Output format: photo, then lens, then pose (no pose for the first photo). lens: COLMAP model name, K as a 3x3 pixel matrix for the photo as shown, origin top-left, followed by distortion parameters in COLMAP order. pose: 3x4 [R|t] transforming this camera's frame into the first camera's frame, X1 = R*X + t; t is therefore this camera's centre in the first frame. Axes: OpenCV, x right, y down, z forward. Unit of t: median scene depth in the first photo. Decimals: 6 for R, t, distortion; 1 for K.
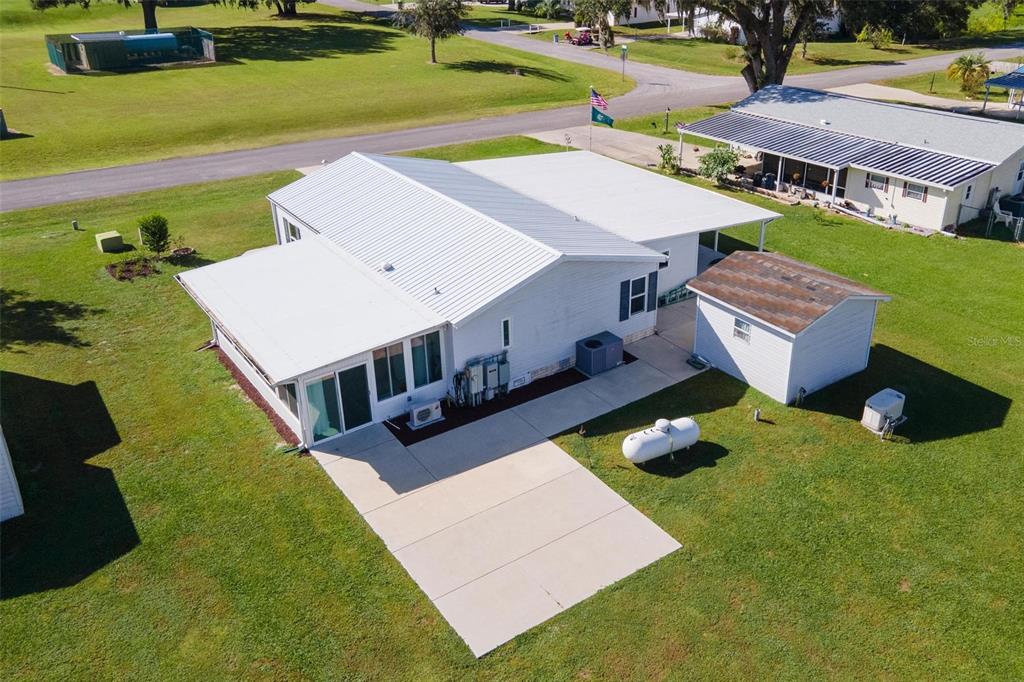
lens RADIAL K [[883.8, 0, 542.1], [0, 883.8, 292.7], [0, 0, 1]] dist [0.039206, -0.004426]
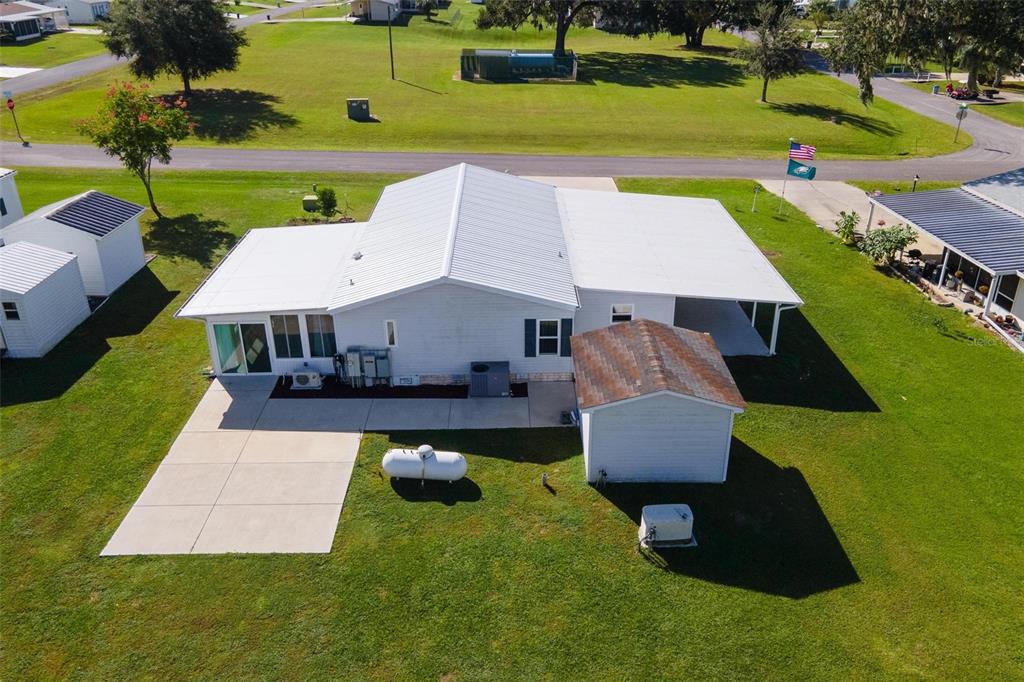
lens RADIAL K [[800.2, 0, 519.5], [0, 800.2, 338.2], [0, 0, 1]] dist [0.022281, 0.003284]
pose [[0.820448, 0.261202, -0.508566, 0.611826], [-0.238856, 0.964784, 0.110181, -0.099006], [0.519436, 0.031076, 0.853944, 0.227500]]
